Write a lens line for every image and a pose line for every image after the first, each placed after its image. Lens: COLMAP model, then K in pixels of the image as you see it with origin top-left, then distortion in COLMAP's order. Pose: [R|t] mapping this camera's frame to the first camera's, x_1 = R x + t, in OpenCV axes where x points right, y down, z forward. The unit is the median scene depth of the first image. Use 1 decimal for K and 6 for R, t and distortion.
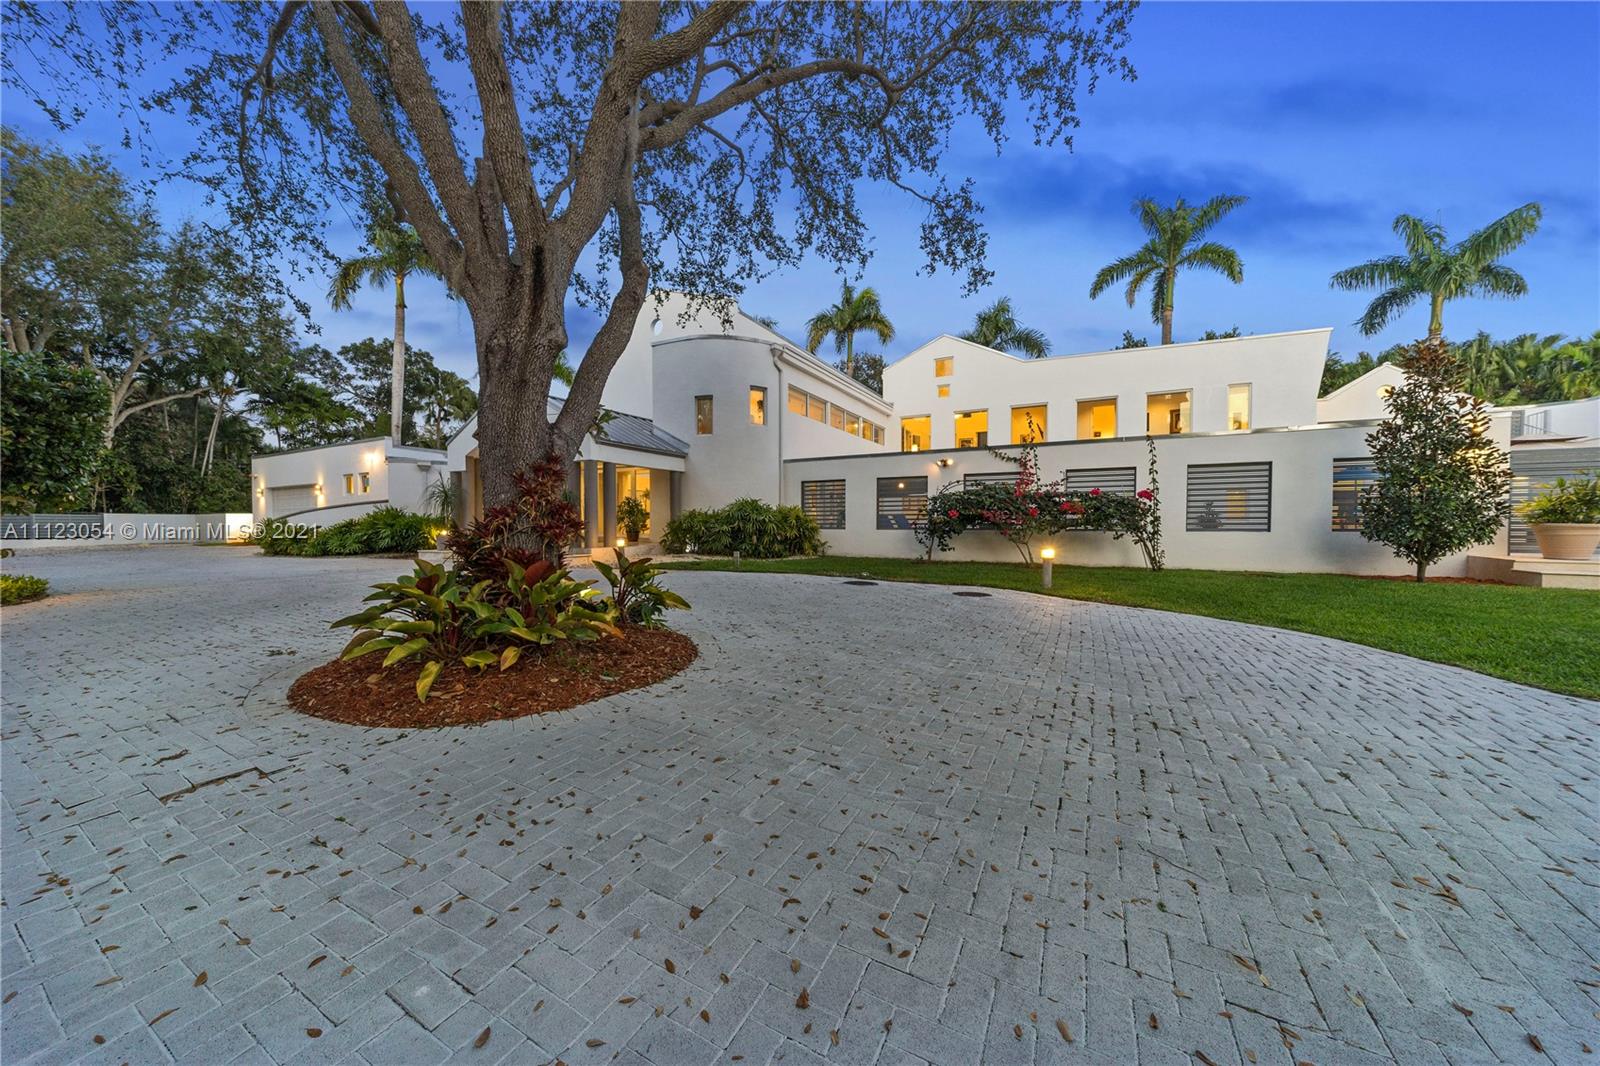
lens RADIAL K [[548.8, 0, 801.2], [0, 548.8, 529.1], [0, 0, 1]] dist [0.000596, -0.000012]
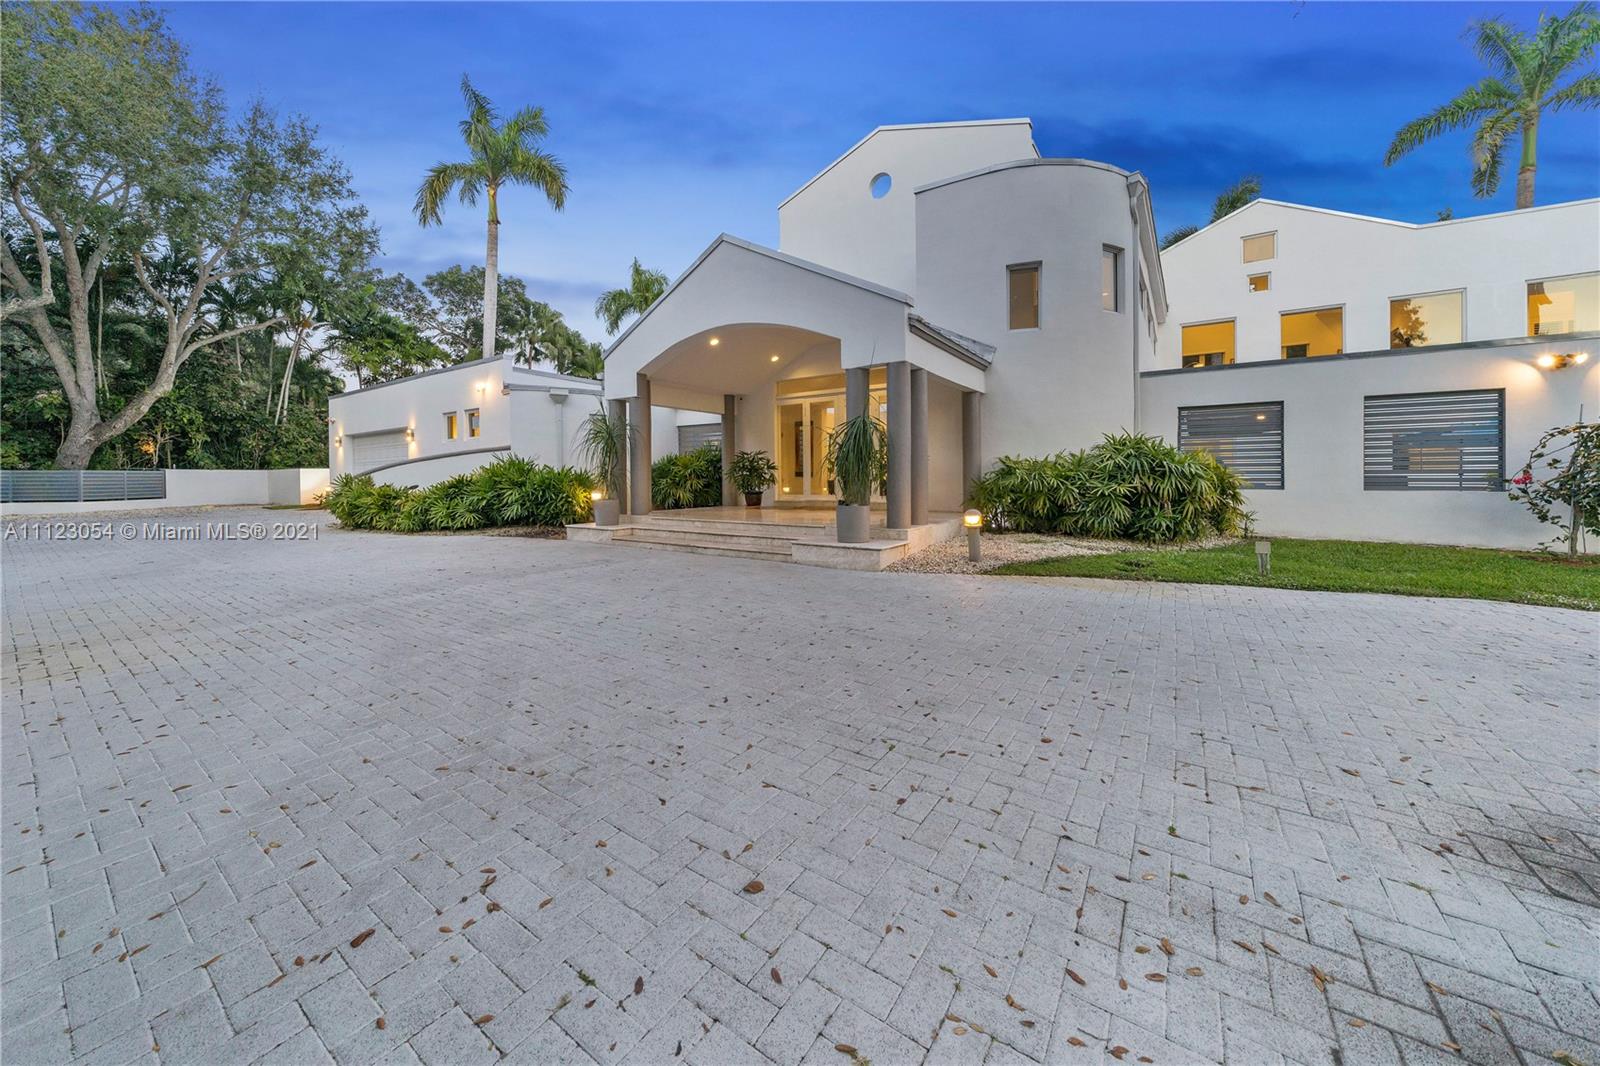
lens RADIAL K [[548.8, 0, 787.9], [0, 548.8, 476.4], [0, 0, 1]] dist [0.000596, -0.000012]
pose [[0.995386, -0.004004, -0.095872, -0.238169], [0.002967, 0.999936, -0.010950, -0.005481], [0.095910, 0.010615, 0.995333, 0.247501]]
